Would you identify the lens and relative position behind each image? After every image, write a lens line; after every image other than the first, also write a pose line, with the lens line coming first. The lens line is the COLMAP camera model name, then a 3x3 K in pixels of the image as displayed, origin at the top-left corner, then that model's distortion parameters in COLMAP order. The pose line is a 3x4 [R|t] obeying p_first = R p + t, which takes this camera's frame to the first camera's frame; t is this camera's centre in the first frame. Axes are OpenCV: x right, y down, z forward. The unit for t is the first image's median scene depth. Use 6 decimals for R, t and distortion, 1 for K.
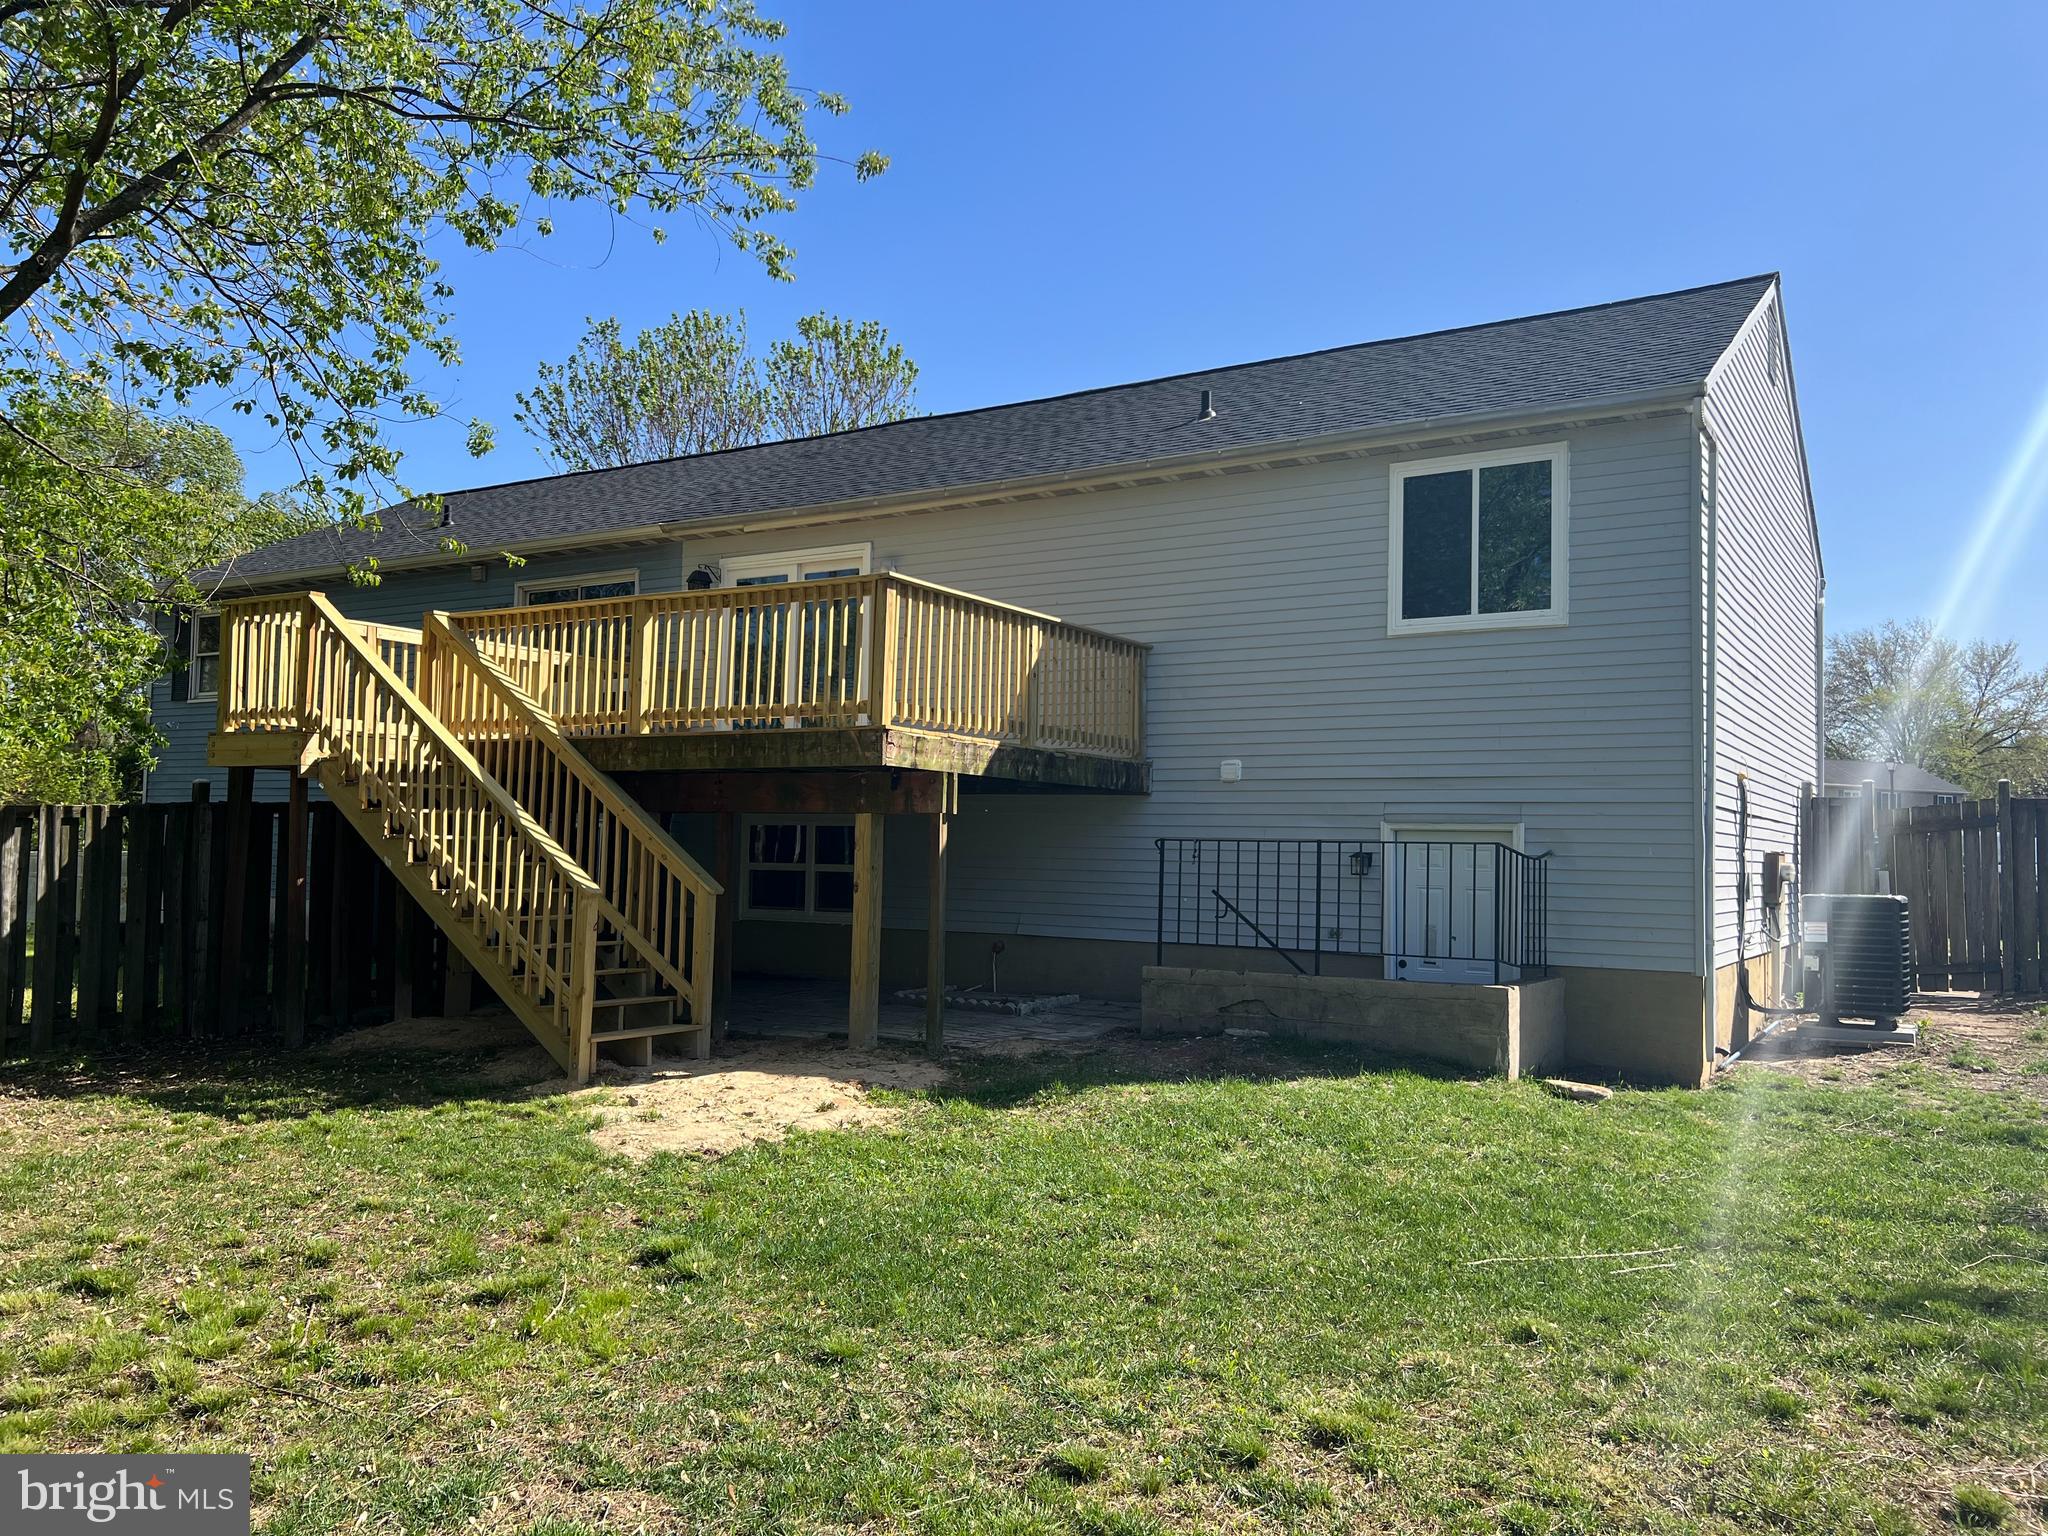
lens RADIAL K [[1549.8, 0, 1024.9], [0, 1549.8, 768.2], [0, 0, 1]] dist [0.037027, -0.013044]
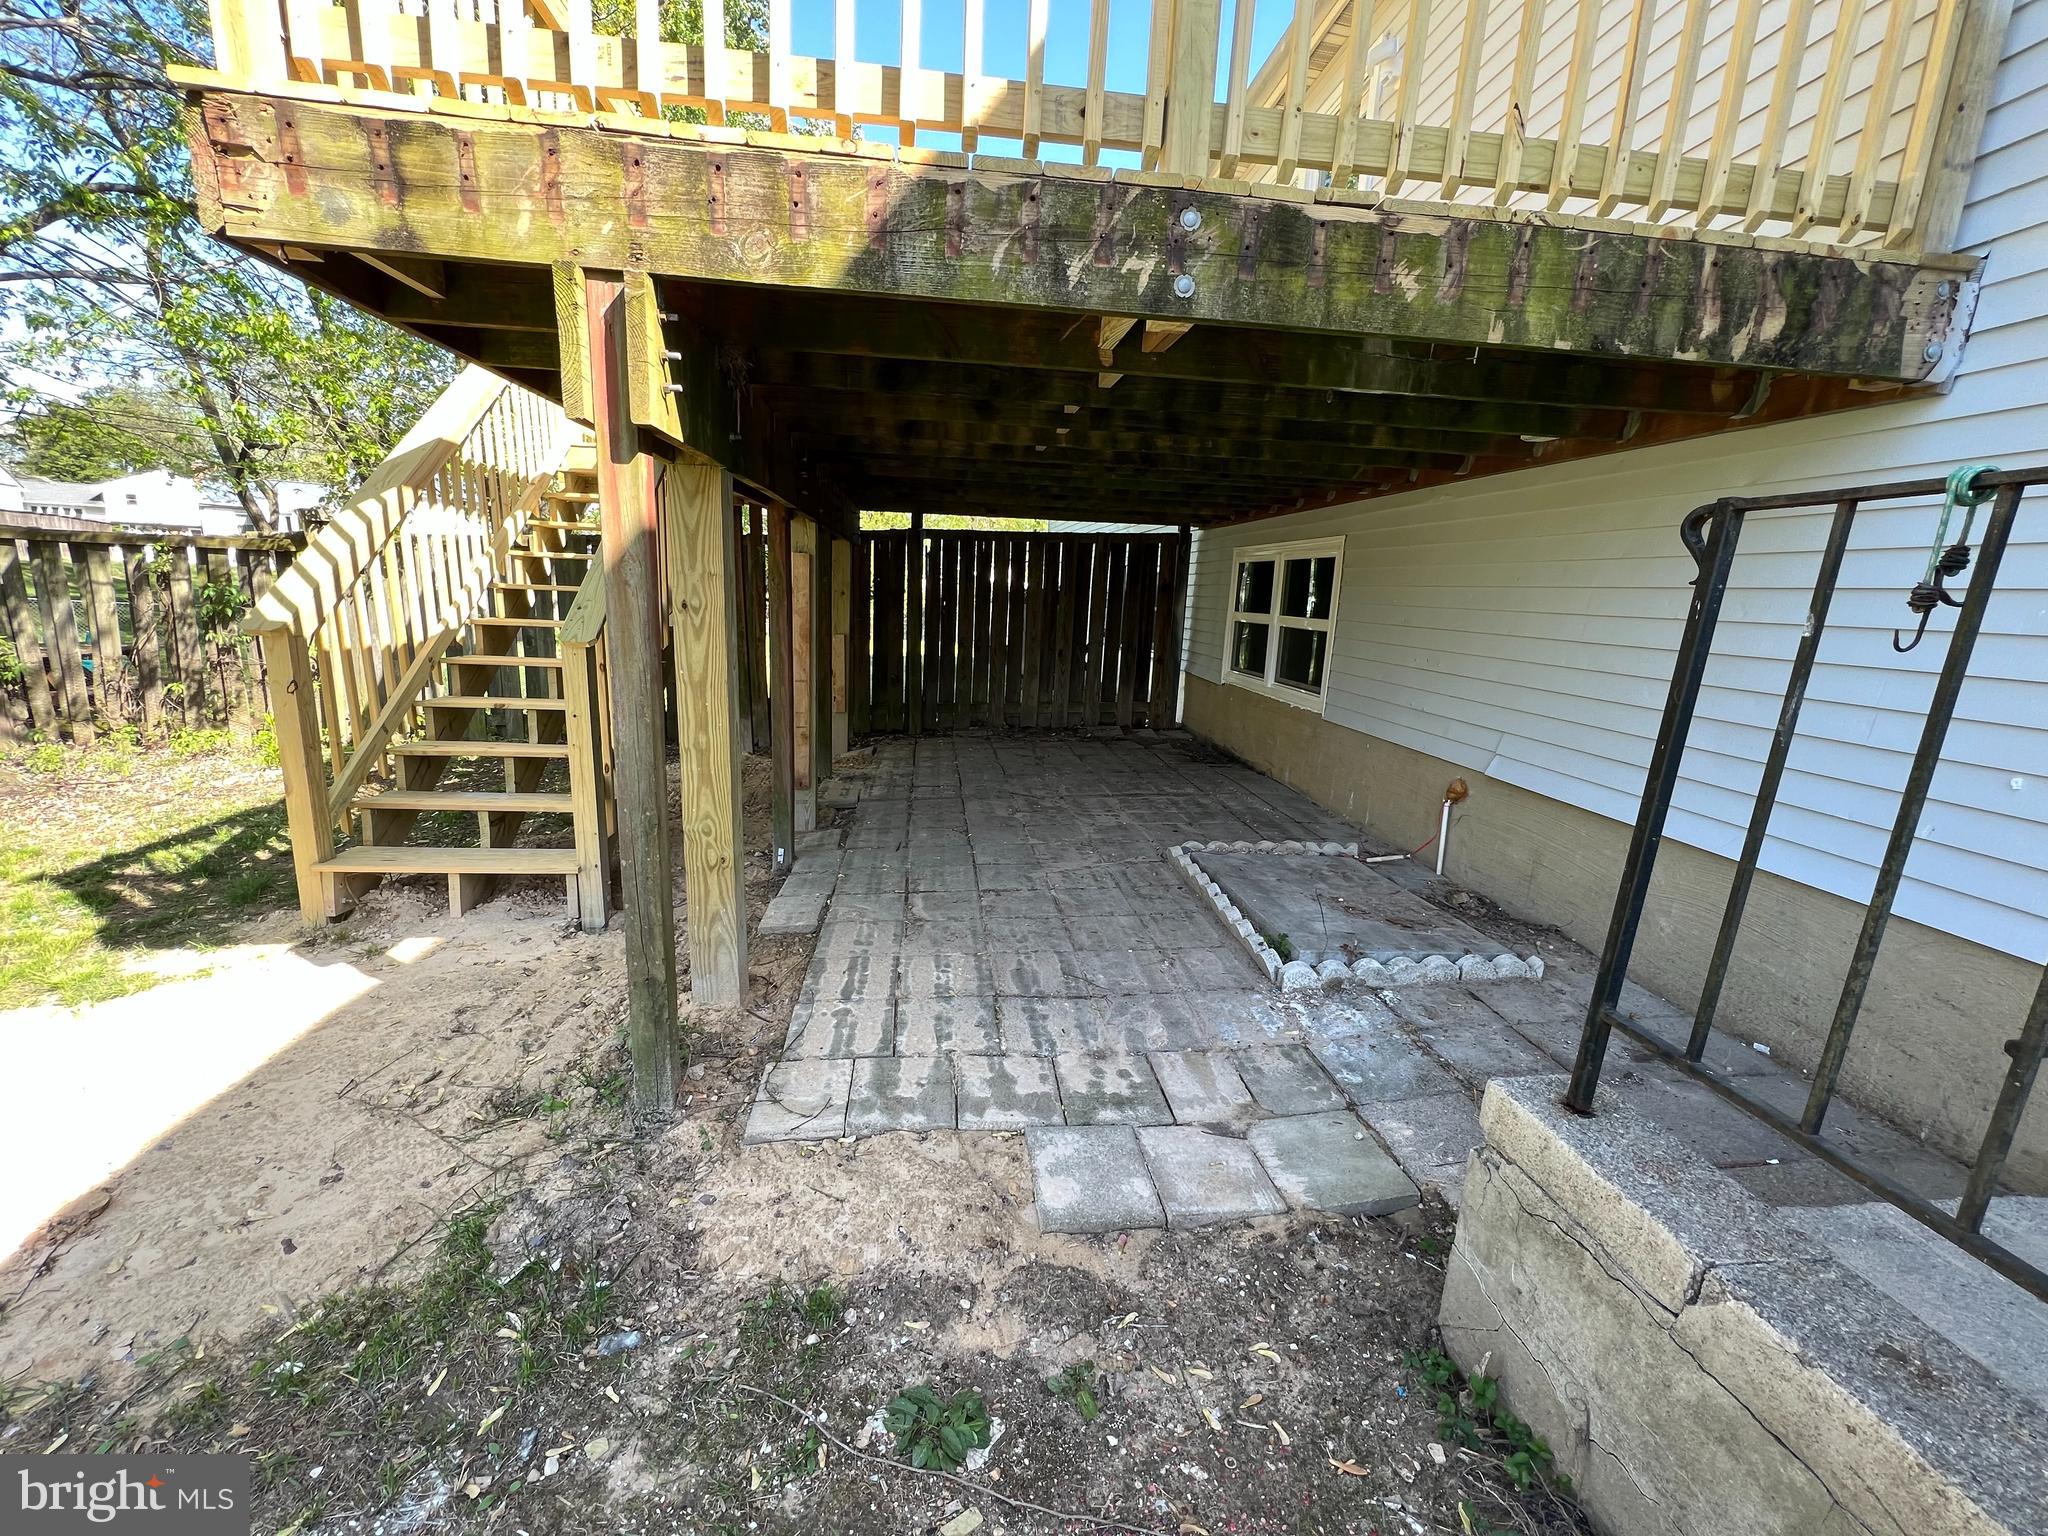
lens RADIAL K [[821.7, 0, 1017.9], [0, 821.7, 776.5], [0, 0, 1]] dist [-0.002232, 0.000244]
pose [[0.612914, 0.181496, -0.769022, 0.117899], [0.015022, 0.970410, 0.240997, 0.052386], [0.790007, -0.159263, 0.592051, 0.867250]]
